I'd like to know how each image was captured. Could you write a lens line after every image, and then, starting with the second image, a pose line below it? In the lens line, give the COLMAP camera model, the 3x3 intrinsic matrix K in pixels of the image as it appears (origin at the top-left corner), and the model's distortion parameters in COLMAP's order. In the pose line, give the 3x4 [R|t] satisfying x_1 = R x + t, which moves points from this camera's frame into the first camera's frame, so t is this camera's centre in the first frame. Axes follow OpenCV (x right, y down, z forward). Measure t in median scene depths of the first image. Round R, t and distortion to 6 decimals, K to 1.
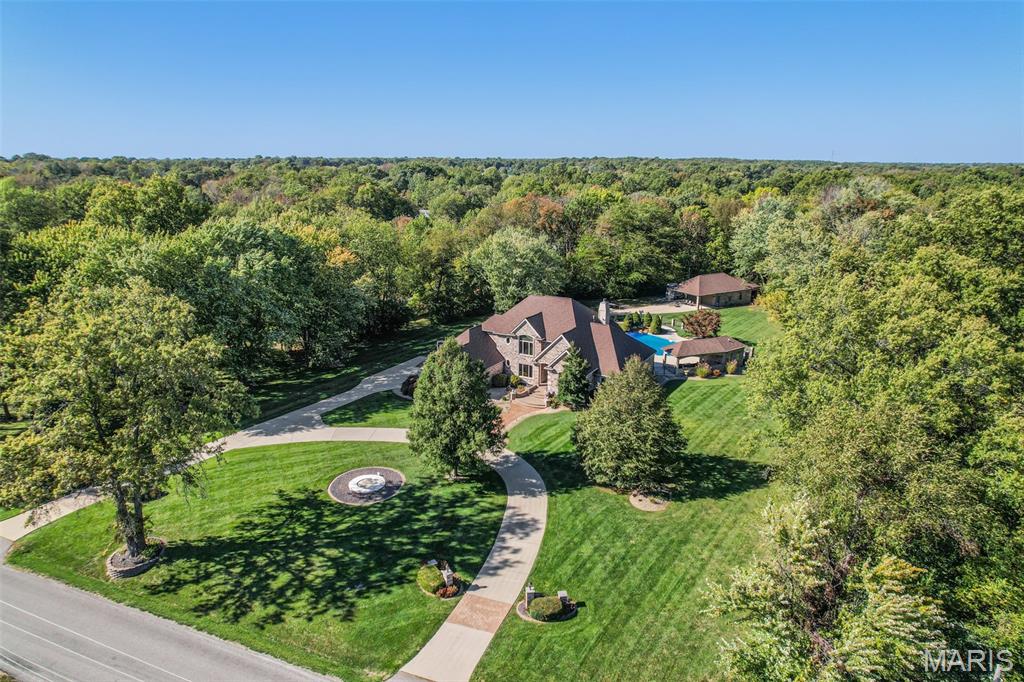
lens RADIAL K [[661.1, 0, 505.0], [0, 661.1, 343.5], [0, 0, 1]] dist [-0.075339, 0.074444]
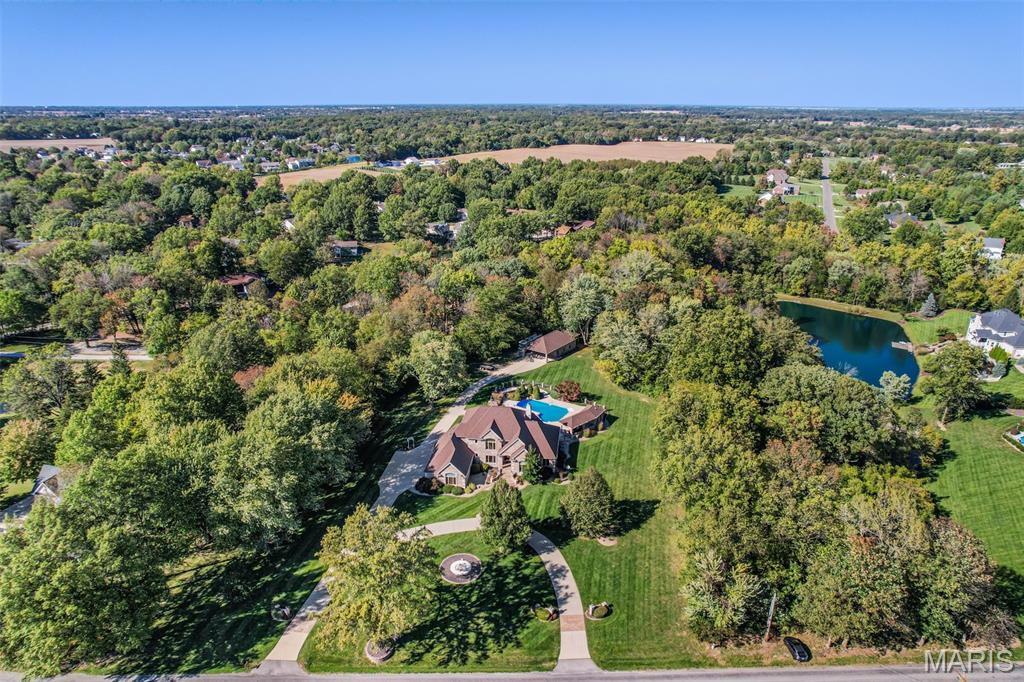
lens RADIAL K [[661.1, 0, 514.0], [0, 661.1, 331.7], [0, 0, 1]] dist [-0.075339, 0.074444]
pose [[0.918707, -0.134100, 0.371476, -0.516712], [0.111911, 0.990430, 0.080768, -0.426218], [-0.378752, -0.032630, 0.924923, -0.511570]]
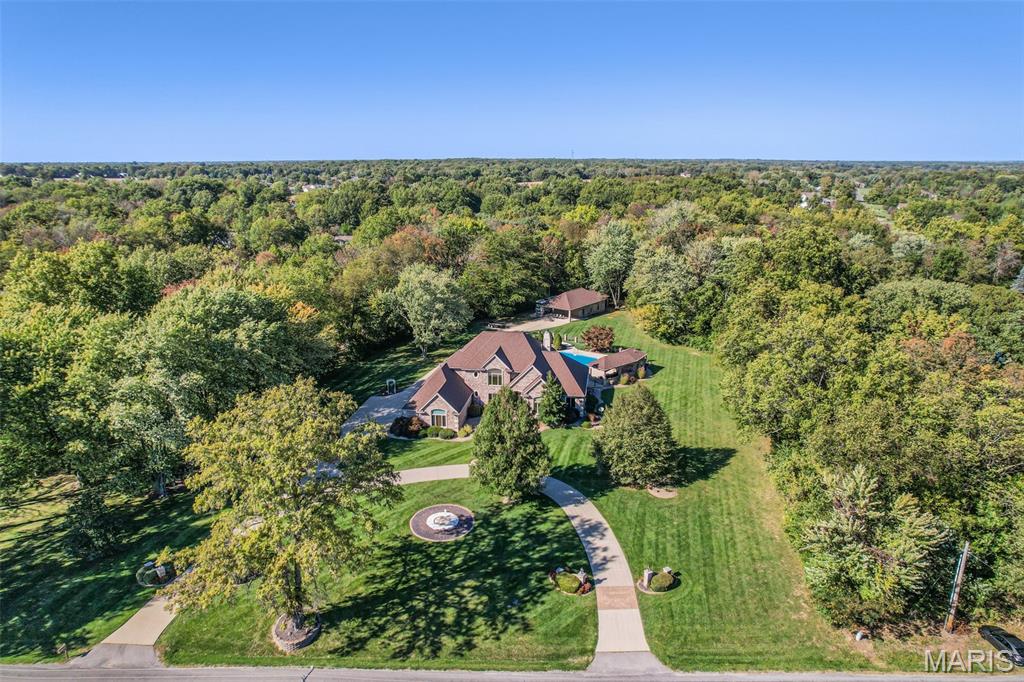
lens RADIAL K [[661.1, 0, 515.0], [0, 661.1, 330.7], [0, 0, 1]] dist [-0.075339, 0.074444]
pose [[0.930021, -0.099277, 0.353842, -0.374272], [0.106150, 0.994350, -0.000018, -0.082834], [-0.351841, 0.037577, 0.935305, -0.100084]]
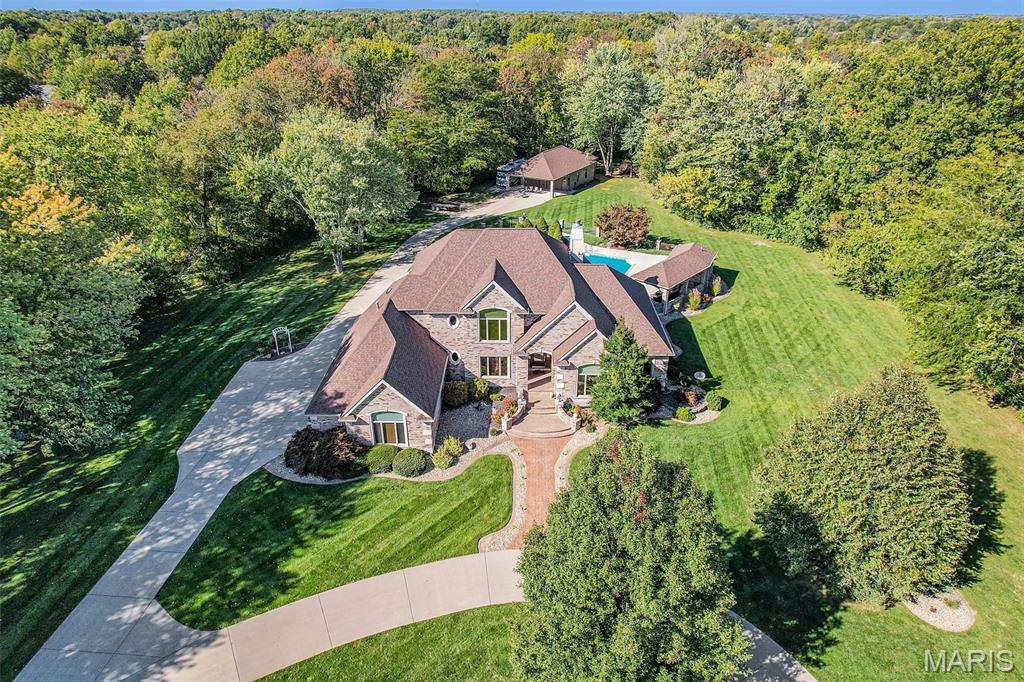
lens RADIAL K [[661.1, 0, 517.5], [0, 661.1, 349.1], [0, 0, 1]] dist [-0.075339, 0.074444]
pose [[0.868855, -0.232032, 0.437324, -0.228286], [0.138493, 0.962013, 0.235266, -0.121325], [-0.475301, -0.143846, 0.867985, 0.551315]]
